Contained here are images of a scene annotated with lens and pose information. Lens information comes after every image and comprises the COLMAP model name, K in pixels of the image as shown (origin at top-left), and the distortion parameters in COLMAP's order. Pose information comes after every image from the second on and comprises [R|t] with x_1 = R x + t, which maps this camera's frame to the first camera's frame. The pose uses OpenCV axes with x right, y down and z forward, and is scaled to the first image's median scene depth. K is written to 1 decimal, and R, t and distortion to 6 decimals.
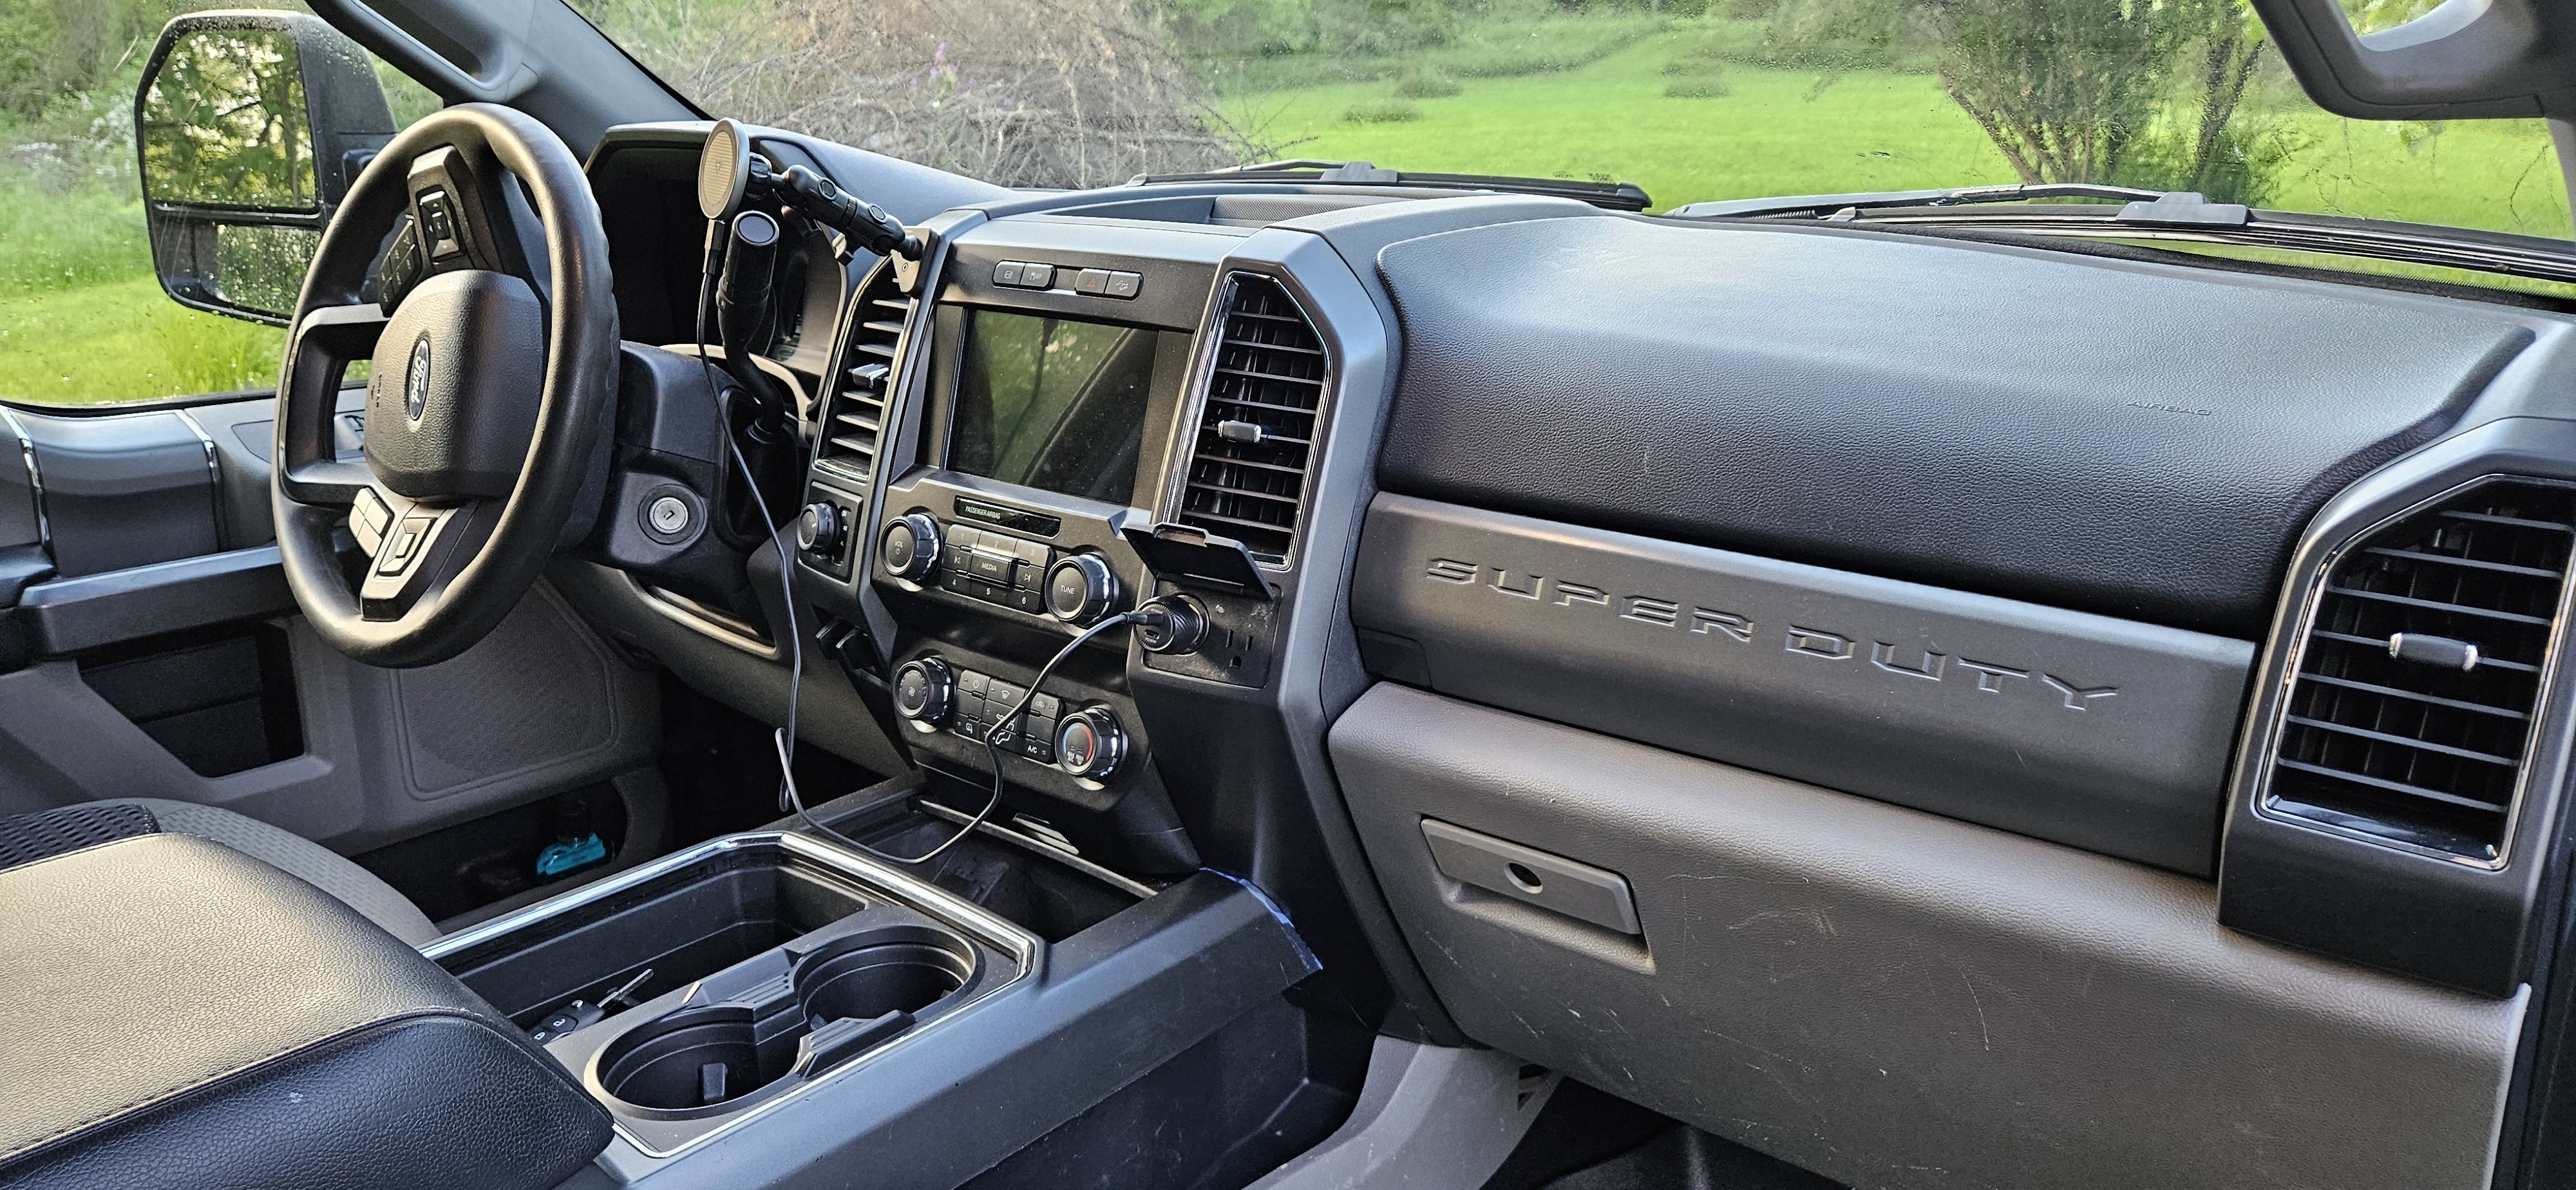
lens RADIAL K [[1731.6, 0, 1265.1], [0, 1731.6, 592.4], [0, 0, 1]] dist [0.045267, -0.056180]
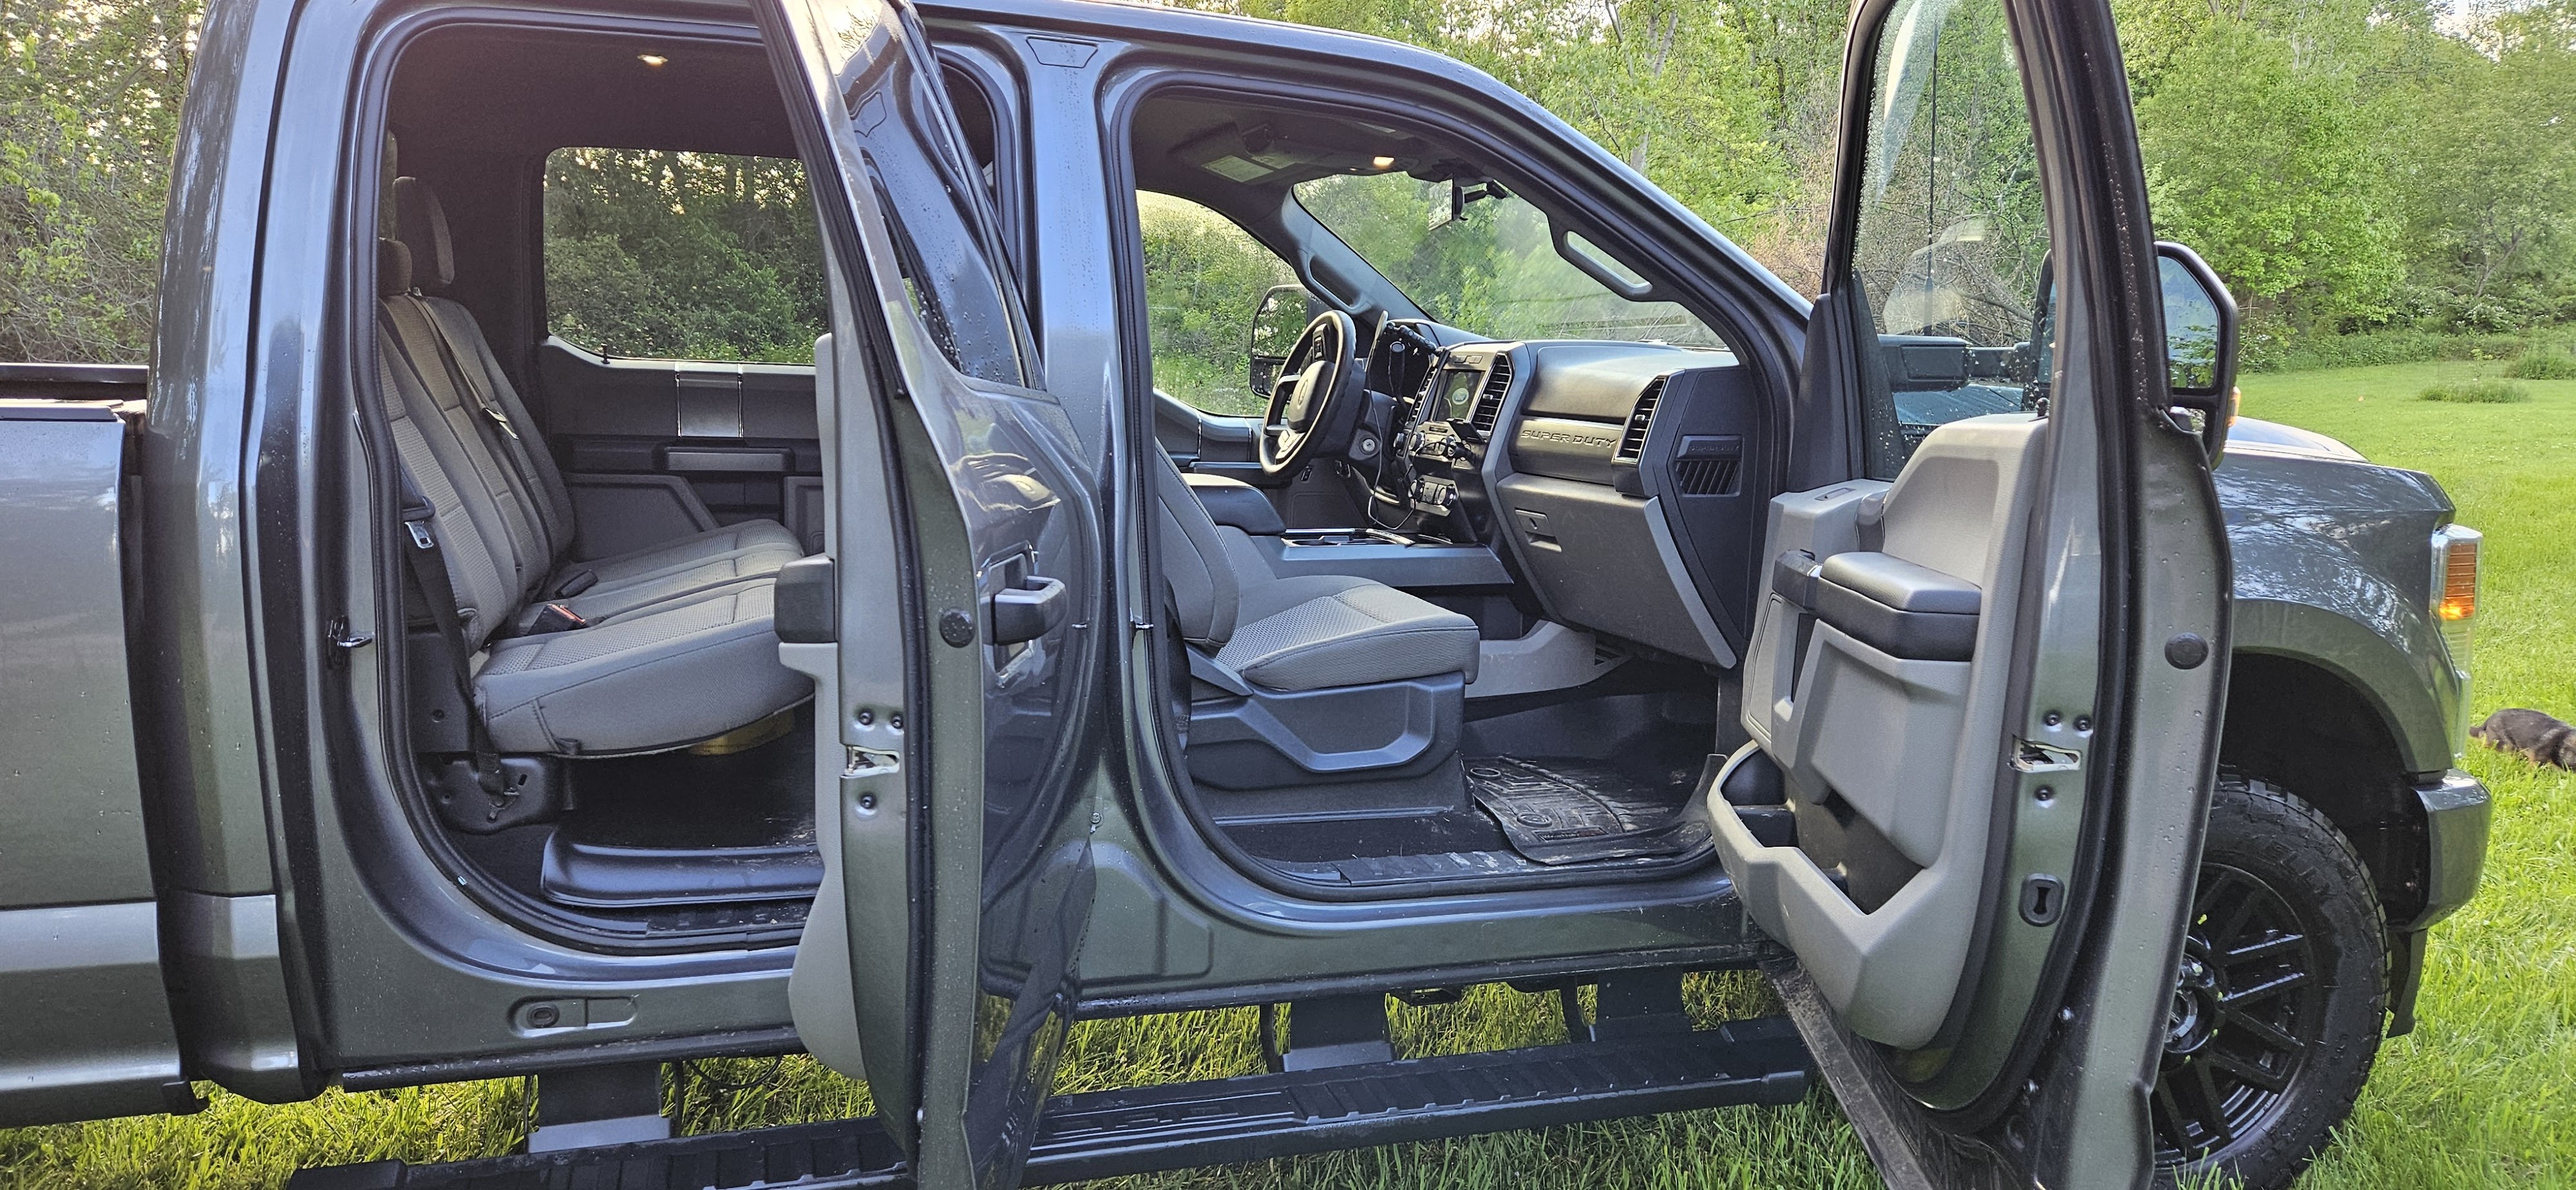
lens RADIAL K [[1731.6, 0, 1265.1], [0, 1731.6, 592.4], [0, 0, 1]] dist [0.045267, -0.056180]
pose [[0.837426, 0.092991, -0.538582, 1.225934], [-0.171621, 0.980318, -0.097589, 0.568192], [0.518907, 0.174156, 0.836902, -1.657606]]
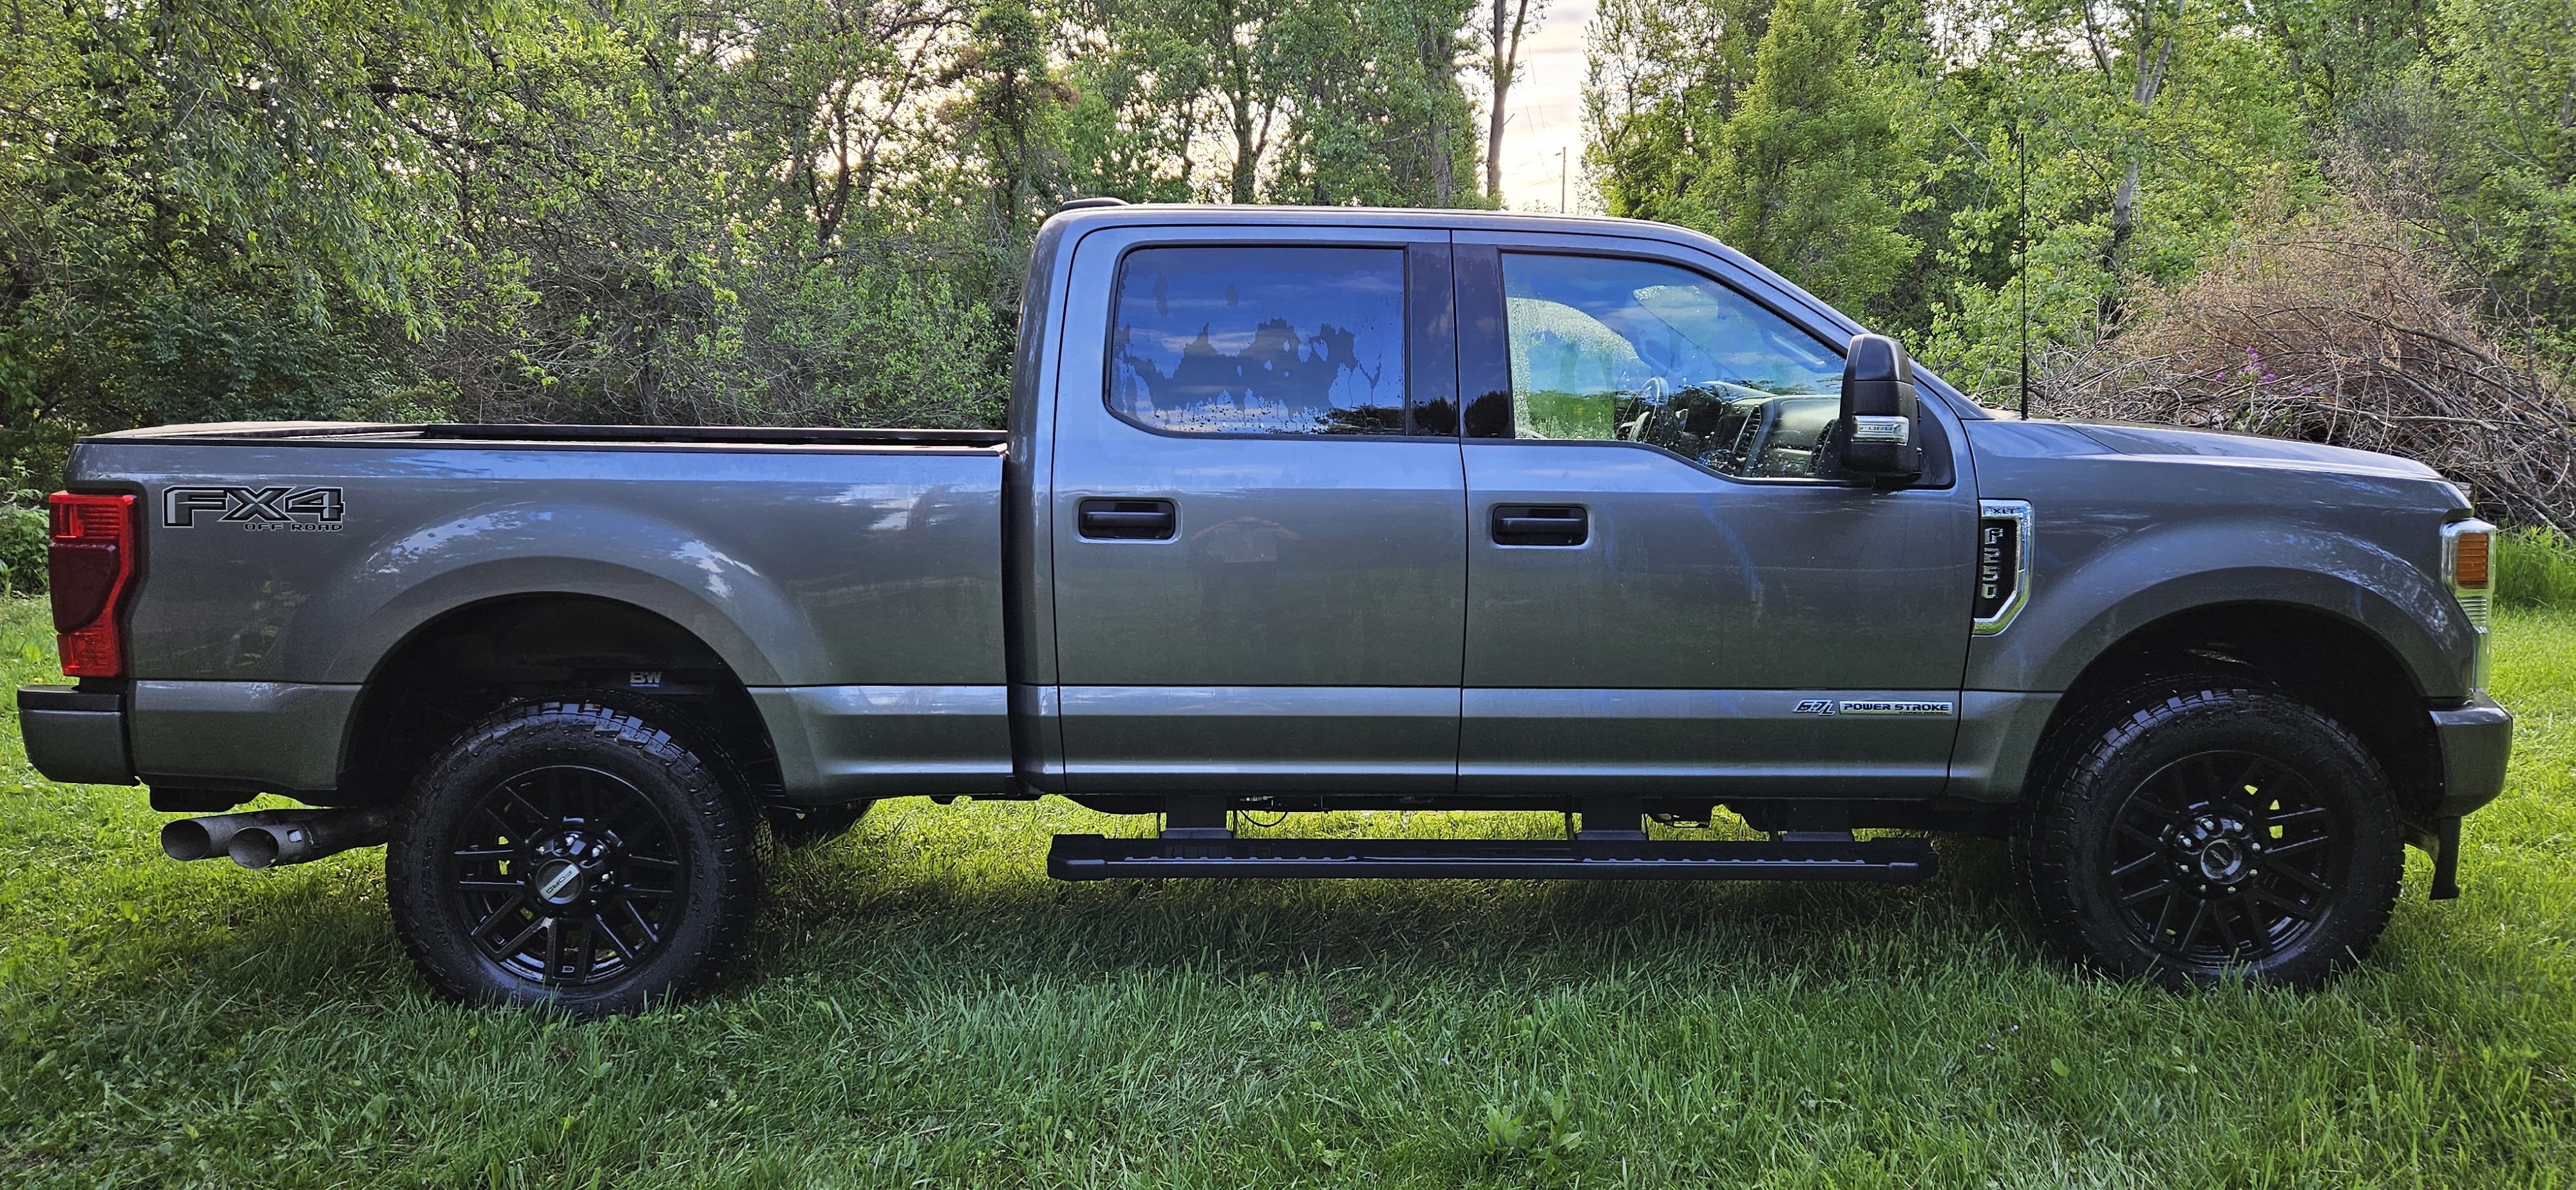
lens RADIAL K [[1731.6, 0, 1265.1], [0, 1731.6, 592.4], [0, 0, 1]] dist [0.045267, -0.056180]
pose [[0.662524, 0.087318, -0.743934, 2.377602], [-0.208783, 0.975348, -0.071455, 0.833936], [0.719355, 0.202662, 0.664422, -2.730910]]
